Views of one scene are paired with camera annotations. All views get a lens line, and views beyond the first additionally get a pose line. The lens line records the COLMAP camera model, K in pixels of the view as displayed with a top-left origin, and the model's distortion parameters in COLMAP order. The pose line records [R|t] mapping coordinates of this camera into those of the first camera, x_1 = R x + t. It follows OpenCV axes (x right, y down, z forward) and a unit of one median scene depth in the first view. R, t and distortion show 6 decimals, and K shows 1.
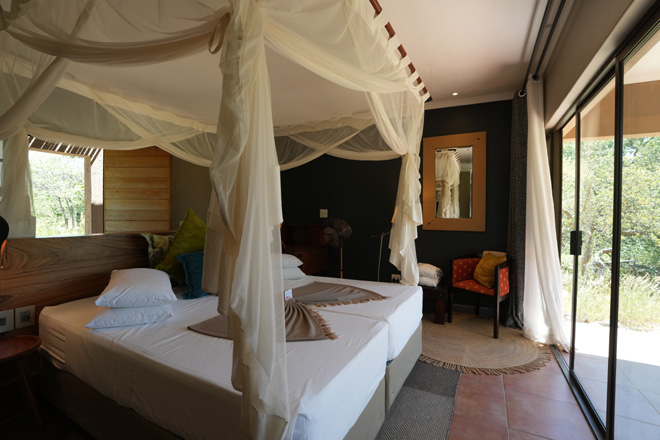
lens RADIAL K [[297.4, 0, 330.0], [0, 297.4, 220.0], [0, 0, 1]] dist [-0.058952, 0.017454]
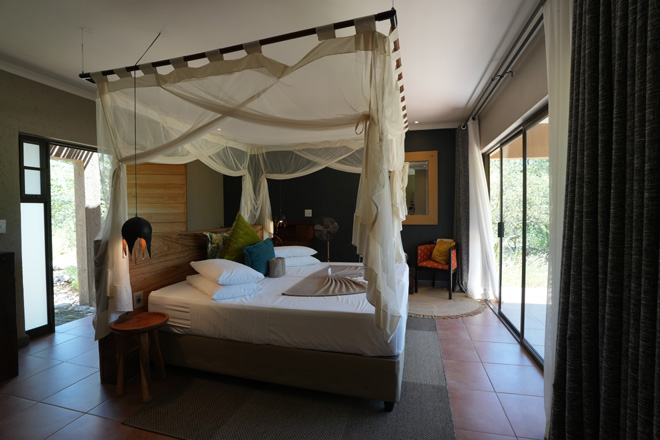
lens RADIAL K [[297.4, 0, 330.0], [0, 297.4, 220.0], [0, 0, 1]] dist [-0.058952, 0.017454]
pose [[0.975719, -0.021694, 0.217950, -0.305144], [0.020072, 0.999752, 0.009654, -0.006615], [-0.218105, -0.005045, 0.975912, -0.270054]]
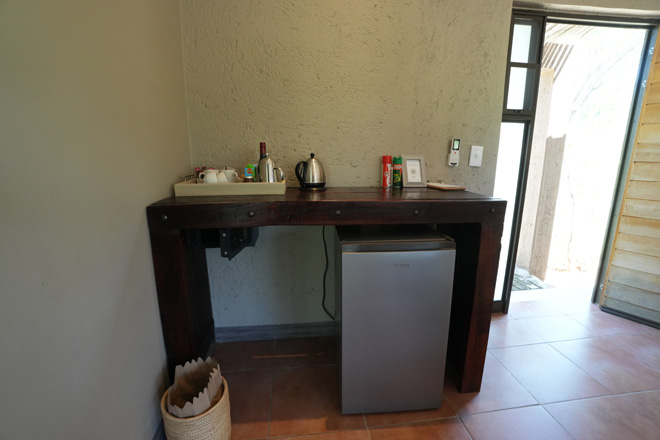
lens RADIAL K [[297.4, 0, 330.0], [0, 297.4, 220.0], [0, 0, 1]] dist [-0.058952, 0.017454]
pose [[0.557678, 0.164278, -0.813639, -0.753929], [-0.012802, 0.981805, 0.189457, 0.020537], [0.829959, -0.095240, 0.549634, 0.192123]]
